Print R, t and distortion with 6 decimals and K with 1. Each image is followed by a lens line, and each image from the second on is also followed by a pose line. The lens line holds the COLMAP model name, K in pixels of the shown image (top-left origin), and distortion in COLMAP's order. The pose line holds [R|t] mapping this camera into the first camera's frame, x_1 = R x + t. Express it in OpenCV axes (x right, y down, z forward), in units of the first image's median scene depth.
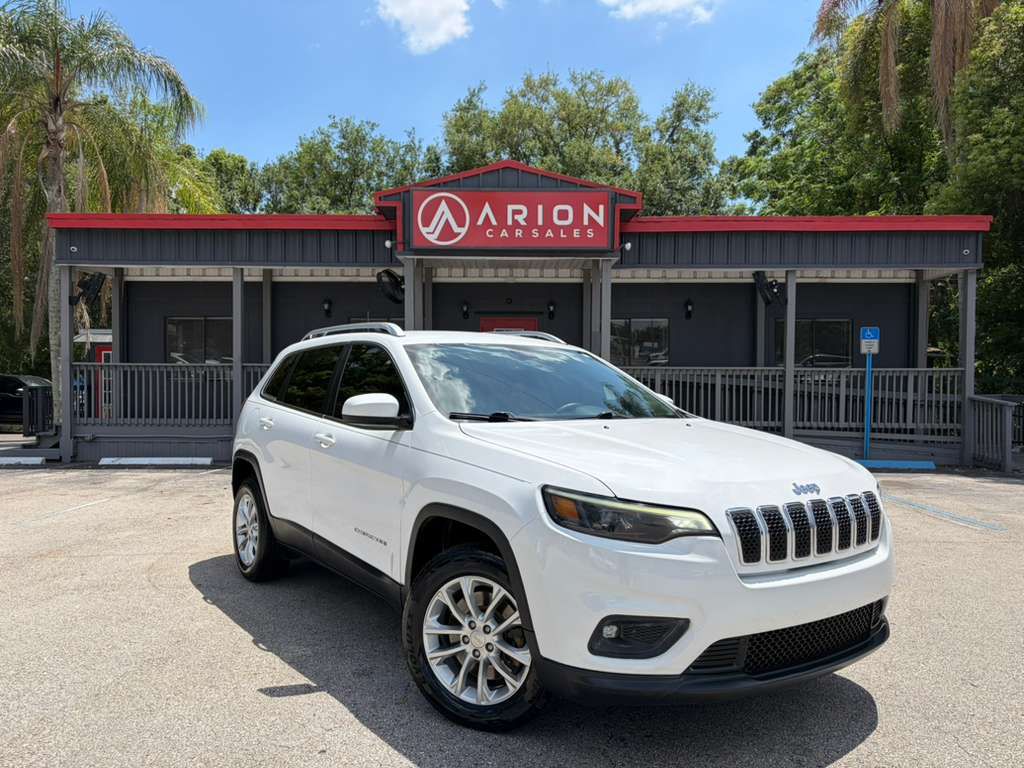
lens RADIAL K [[782.4, 0, 514.7], [0, 782.4, 390.1], [0, 0, 1]] dist [0.016301, 0.003979]
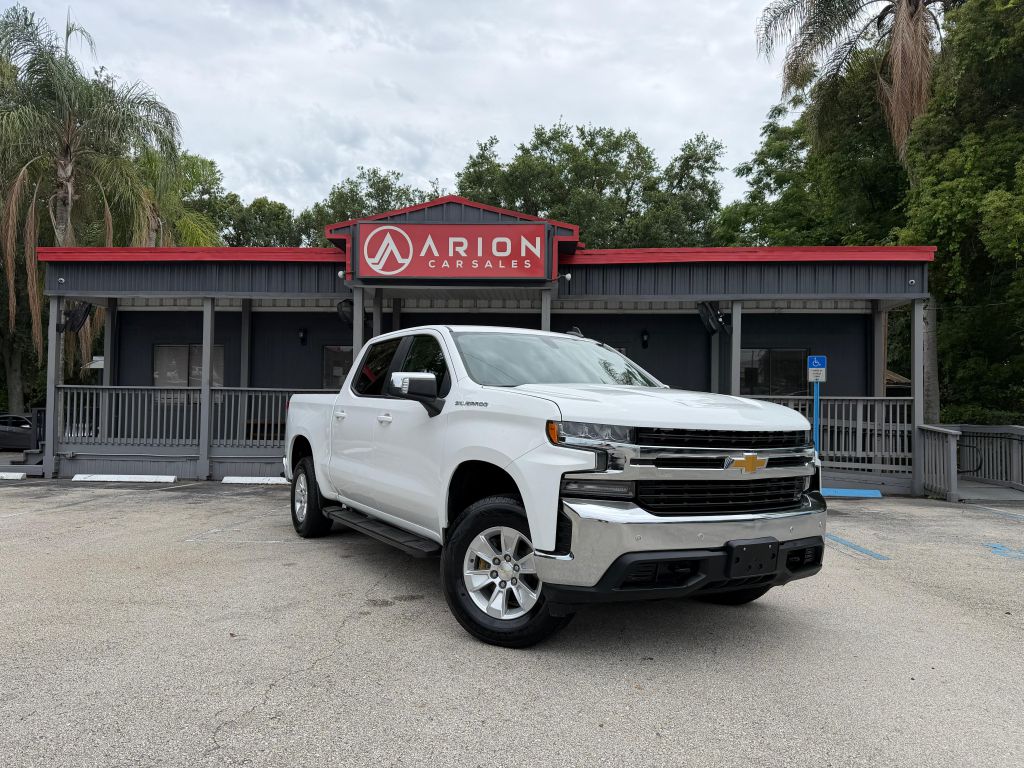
lens RADIAL K [[720.6, 0, 508.8], [0, 720.6, 383.3], [0, 0, 1]] dist [0.109120, -0.167872]
pose [[0.998183, 0.007188, -0.059829, 0.113778], [-0.010222, 0.998668, -0.050568, 0.006900], [0.059386, 0.051088, 0.996927, 0.038988]]
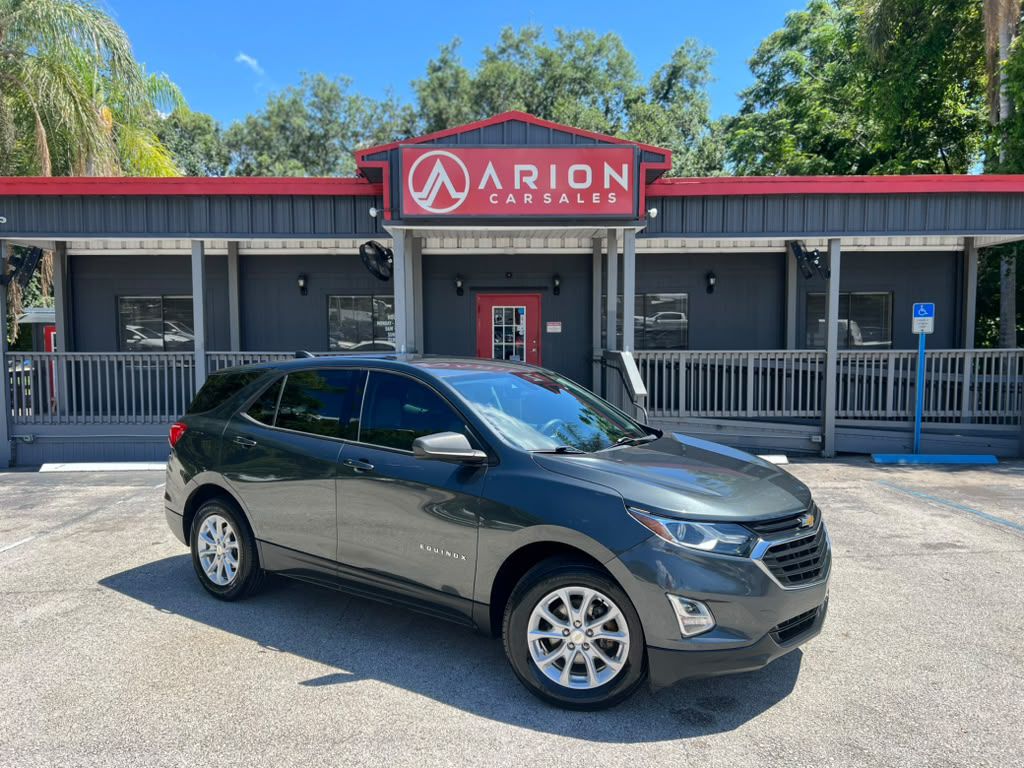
lens RADIAL K [[781.6, 0, 509.4], [0, 781.6, 387.2], [0, 0, 1]] dist [0.022019, -0.005077]
pose [[0.999727, -0.010760, 0.020717, -0.030234], [0.009887, 0.999078, 0.041771, -0.027520], [-0.021147, -0.041555, 0.998912, 0.125872]]
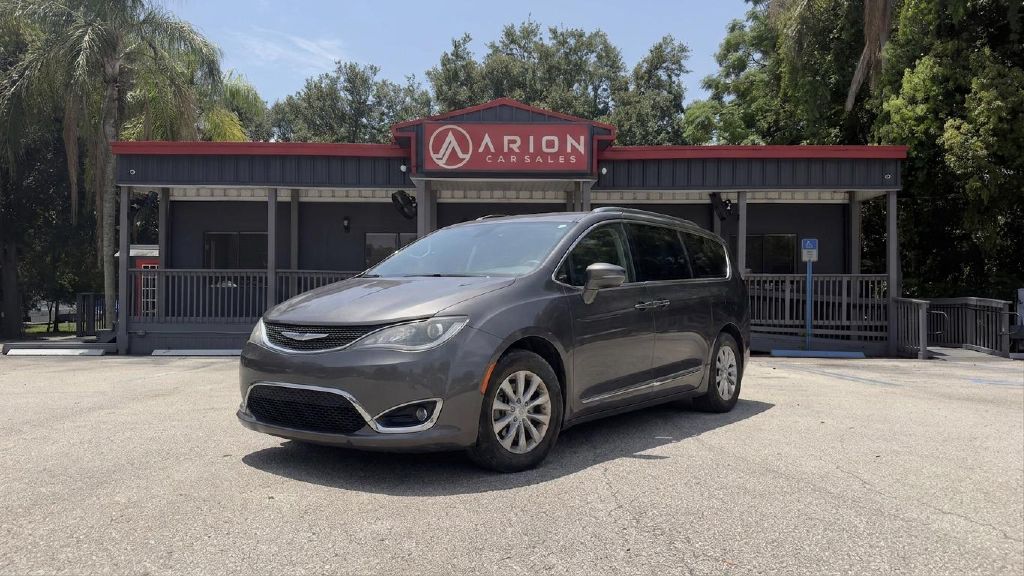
lens RADIAL K [[722.2, 0, 511.5], [0, 722.2, 286.4], [0, 0, 1]] dist [0.093533, -0.139941]
pose [[0.999845, -0.000168, 0.017586, -0.015022], [0.000852, 0.999243, -0.038884, 0.033147], [-0.017566, 0.038893, 0.999089, -0.089416]]
